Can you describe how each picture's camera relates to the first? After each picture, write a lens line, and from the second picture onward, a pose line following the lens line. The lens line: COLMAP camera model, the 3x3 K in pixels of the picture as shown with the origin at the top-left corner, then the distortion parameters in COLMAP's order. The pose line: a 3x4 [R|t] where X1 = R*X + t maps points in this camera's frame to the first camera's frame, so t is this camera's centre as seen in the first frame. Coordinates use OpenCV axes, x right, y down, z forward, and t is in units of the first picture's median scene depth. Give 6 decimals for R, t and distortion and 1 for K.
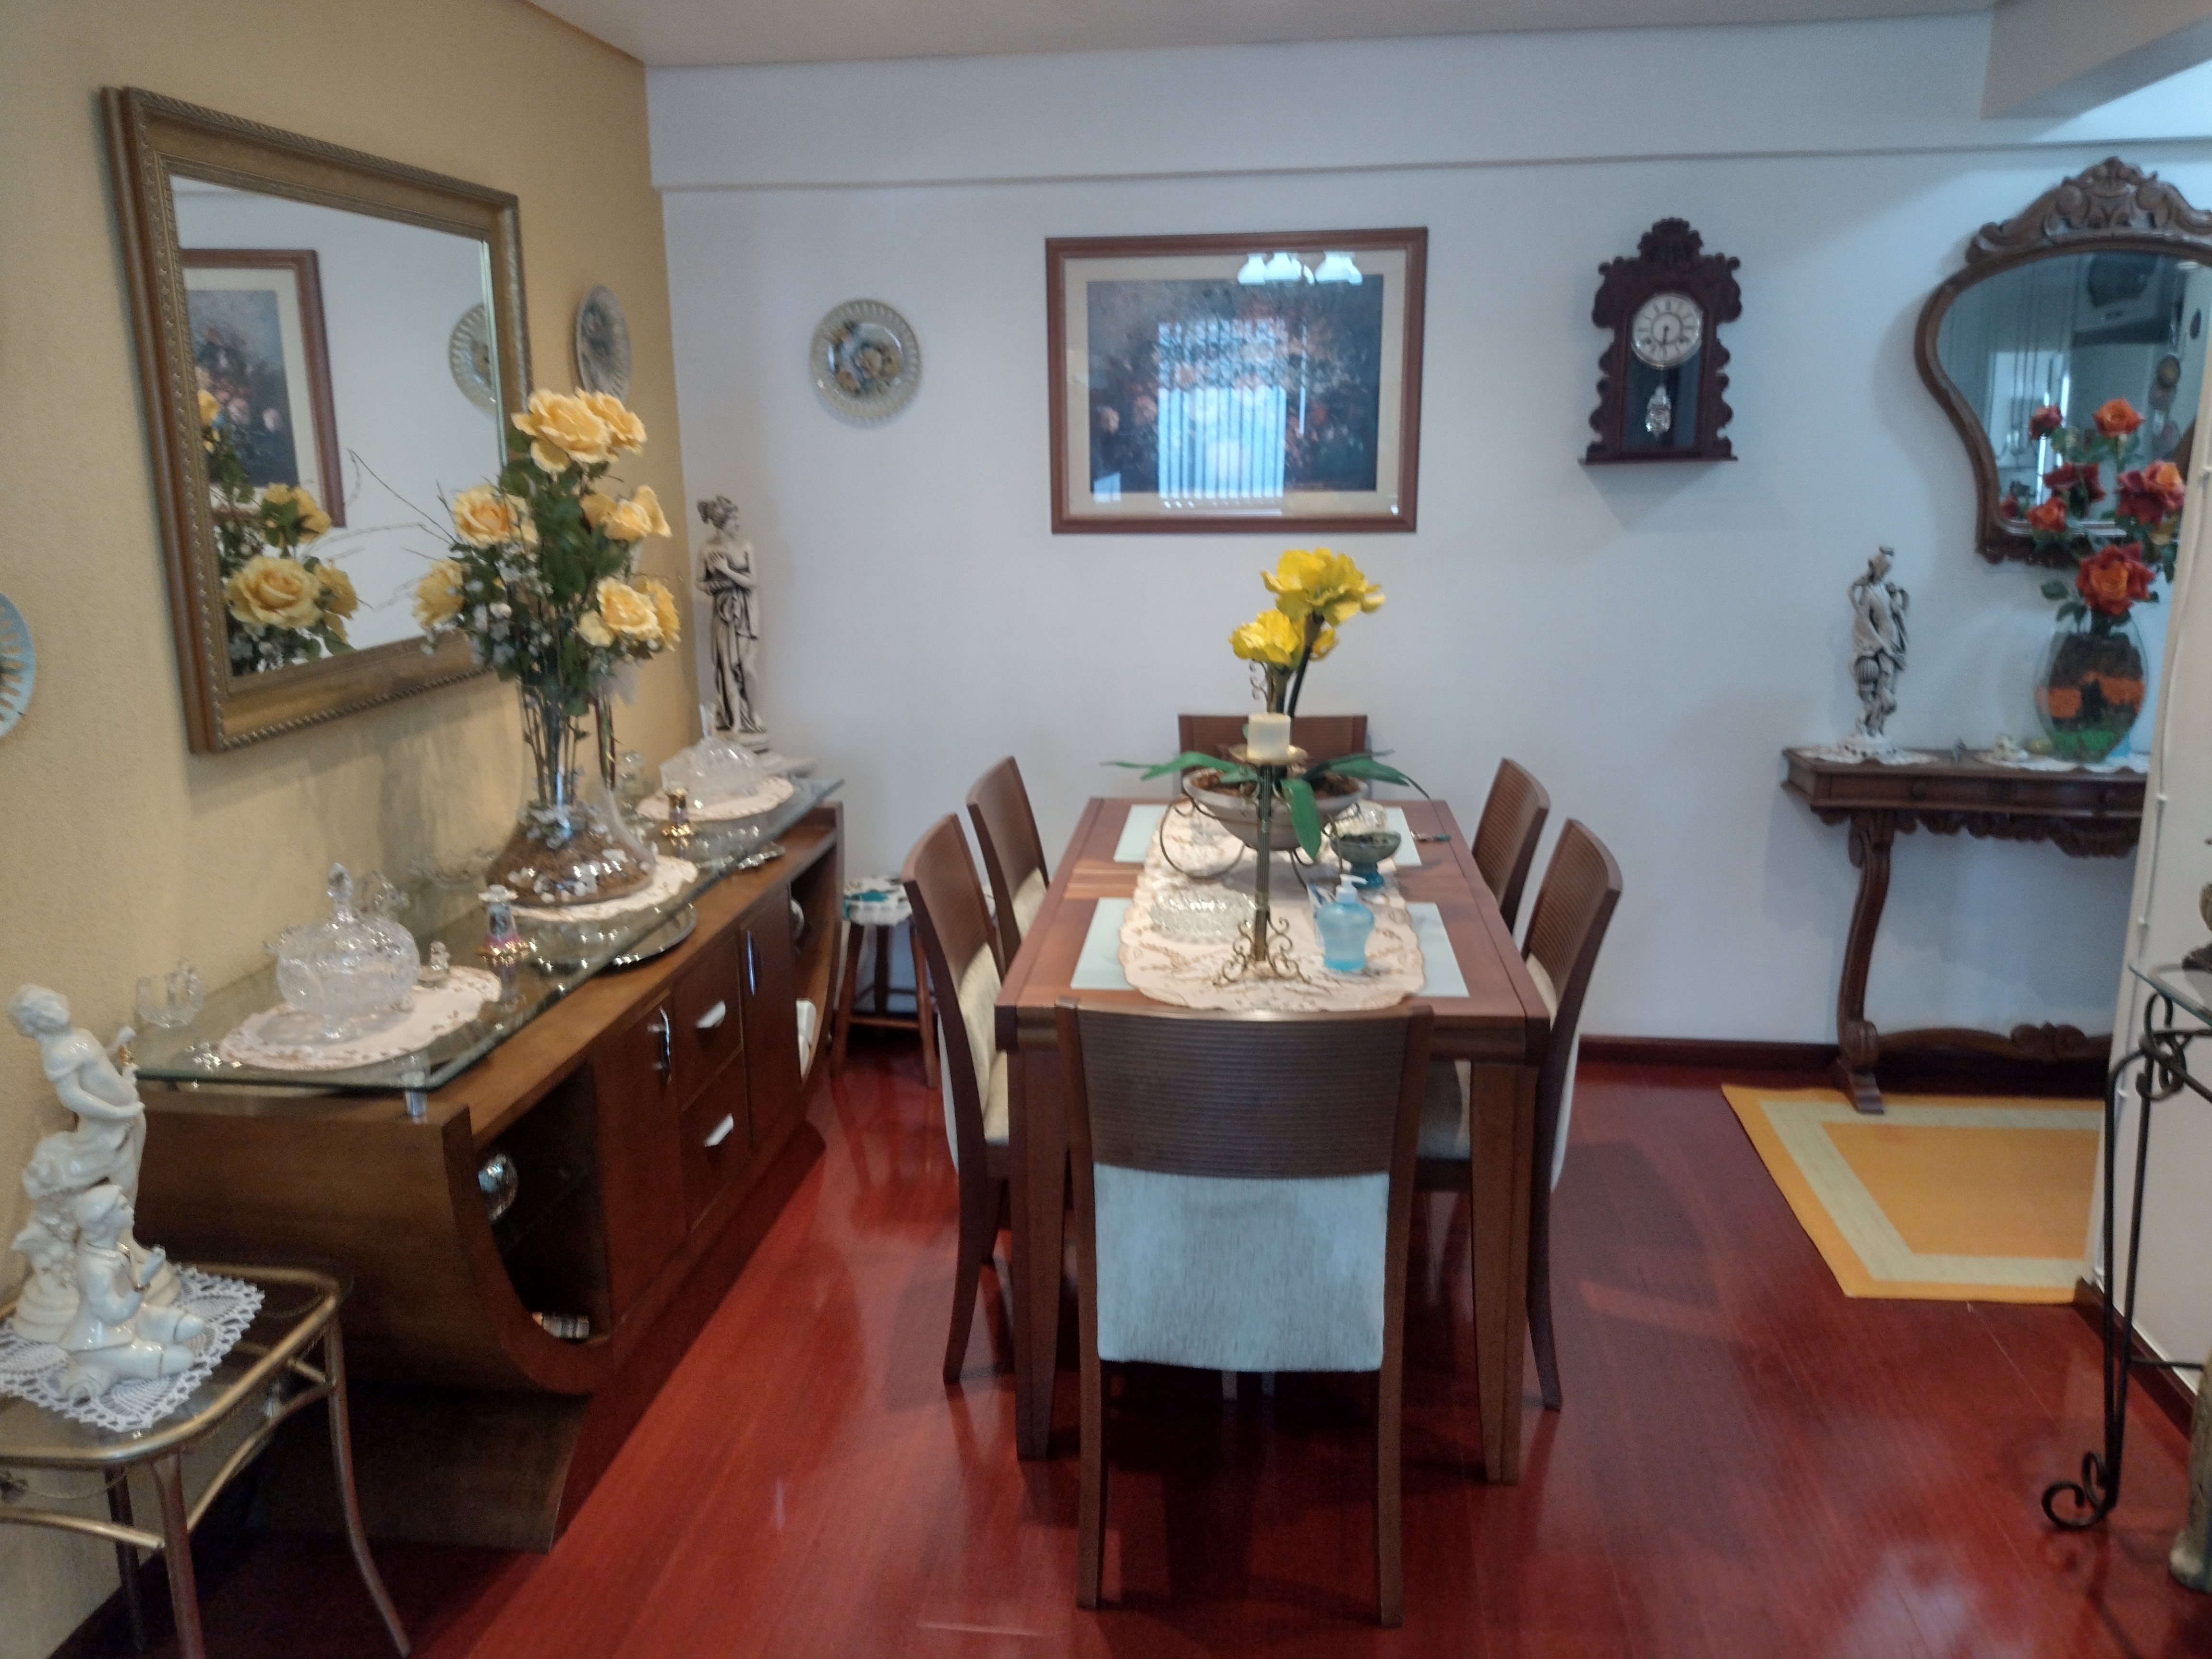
lens RADIAL K [[1679.7, 0, 1116.7], [0, 1679.7, 849.7], [0, 0, 1]] dist [0.001213, -0.031651]
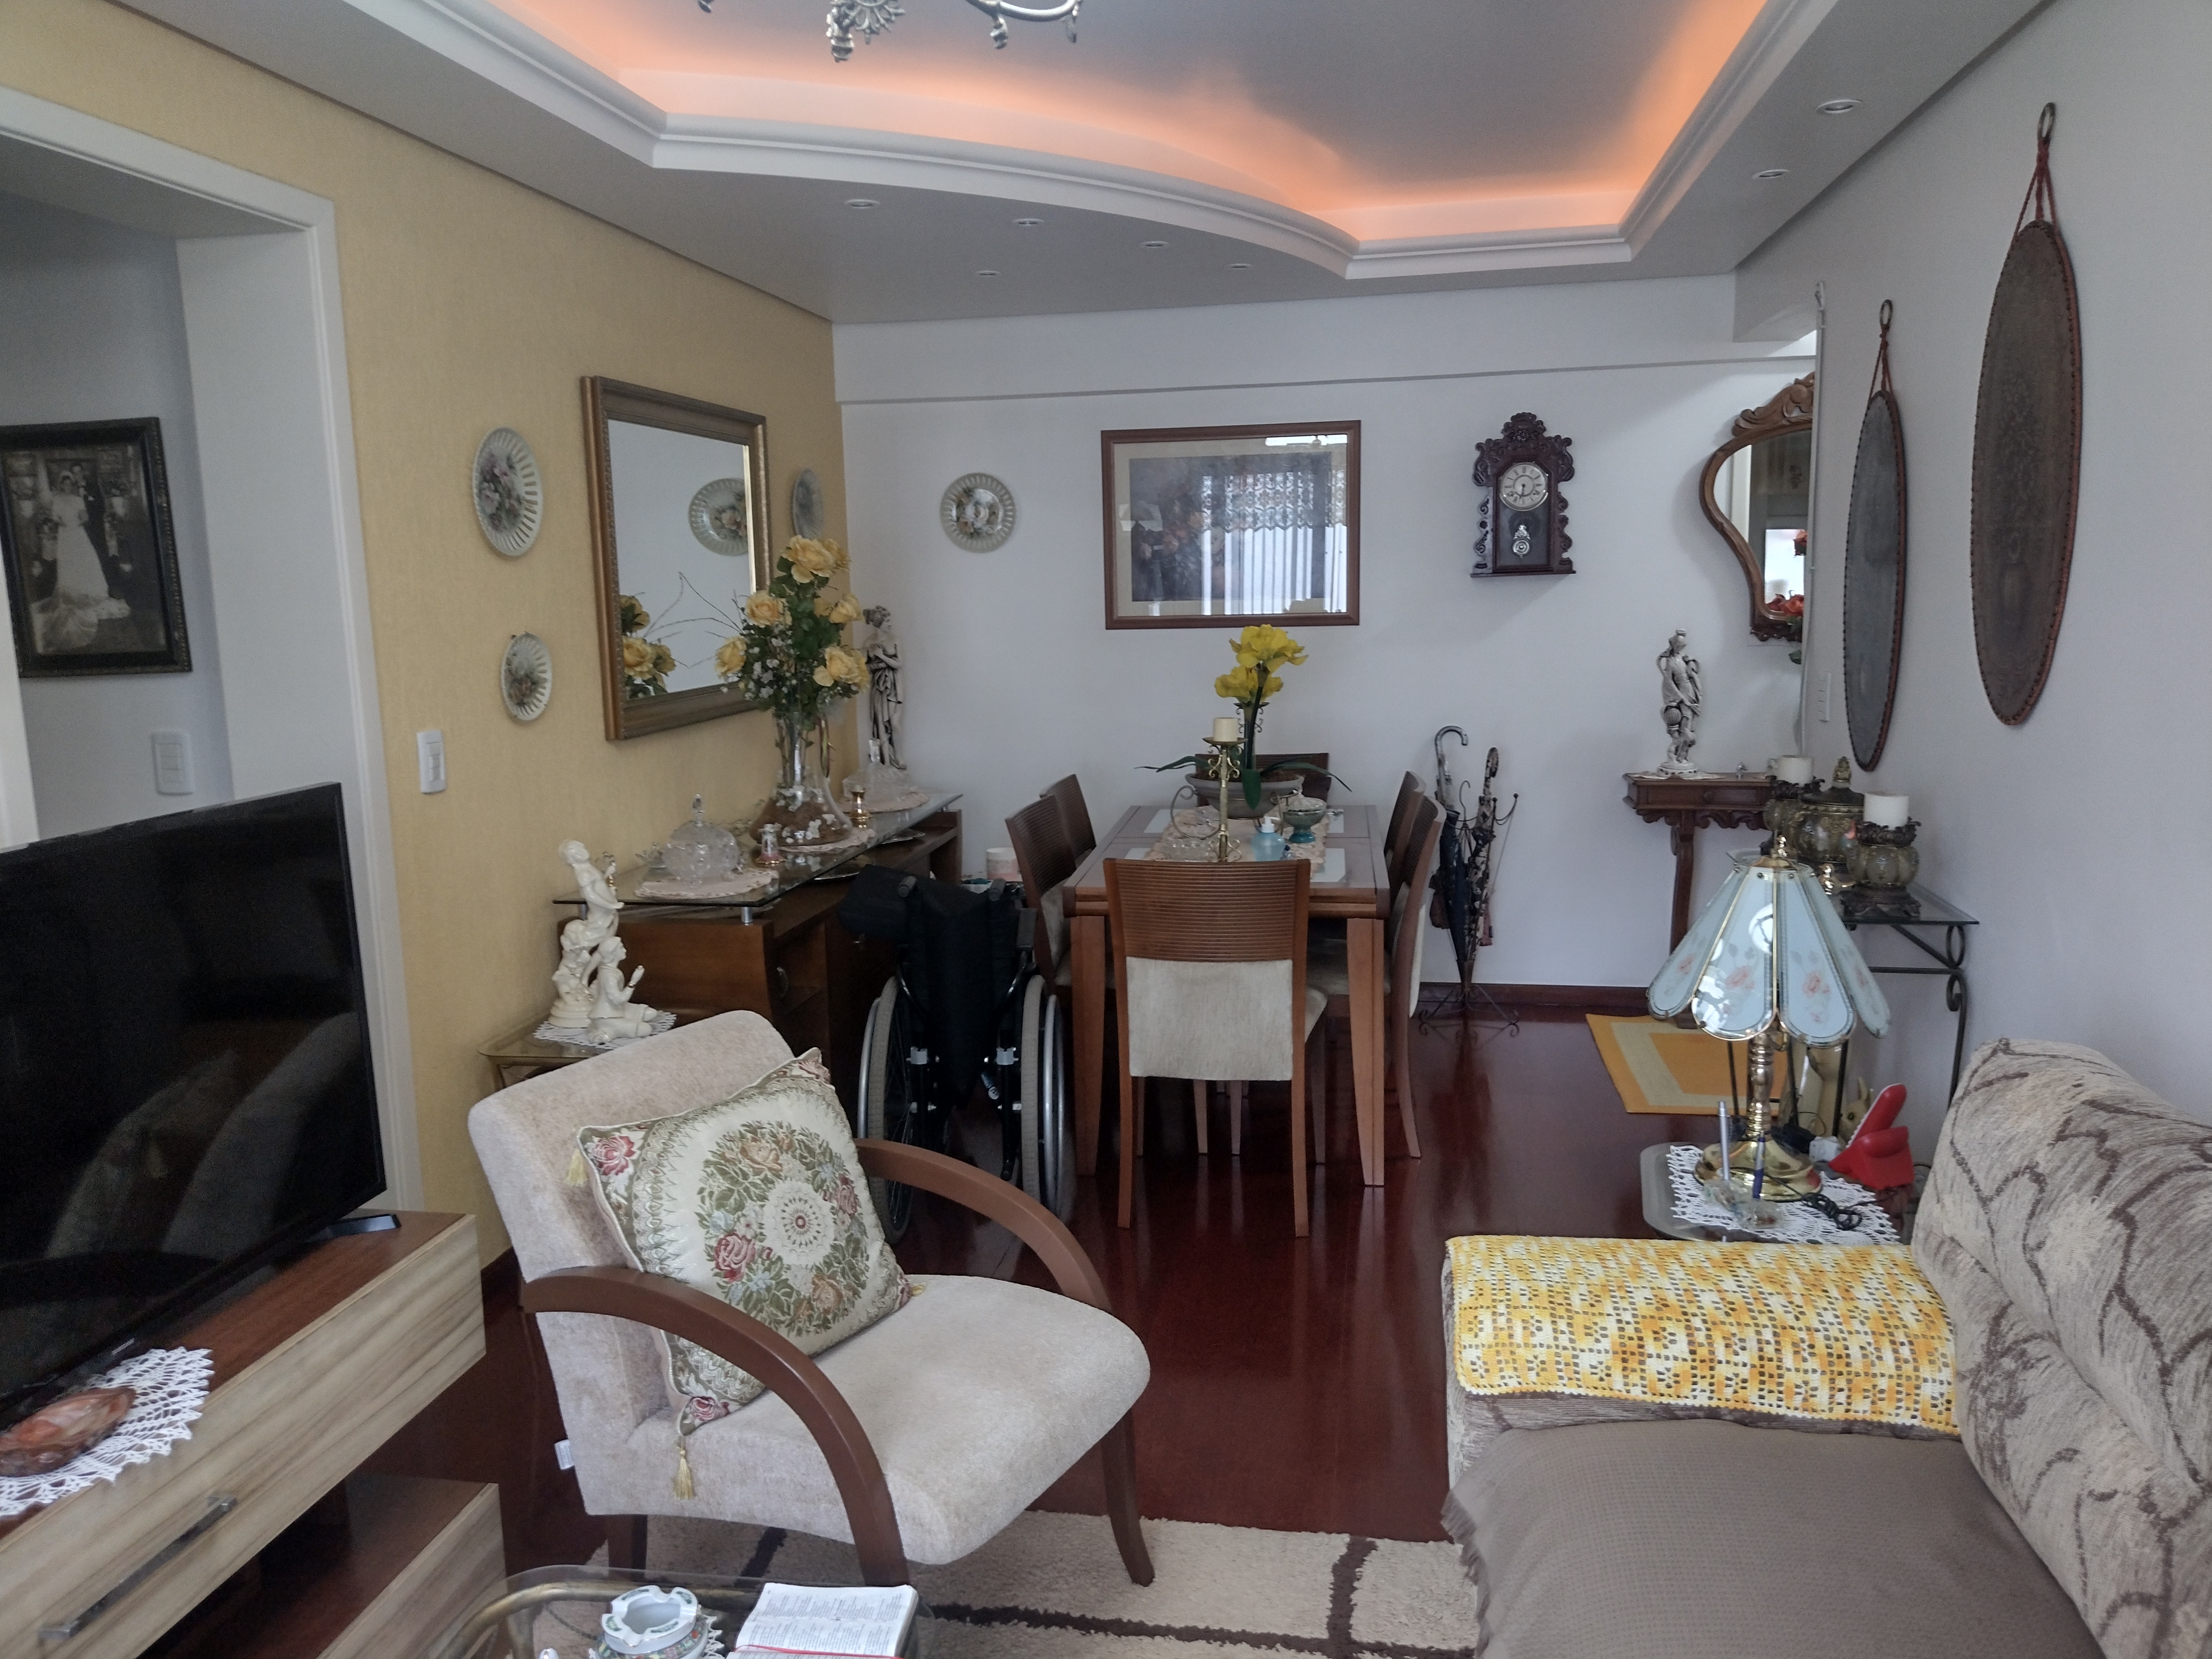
lens RADIAL K [[1679.7, 0, 1090.8], [0, 1679.7, 815.1], [0, 0, 1]] dist [0.001213, -0.031651]
pose [[0.998689, -0.004450, -0.051002, 0.024041], [-0.000956, 0.994420, -0.105487, 0.130782], [0.051187, 0.105398, 0.993112, -0.446159]]
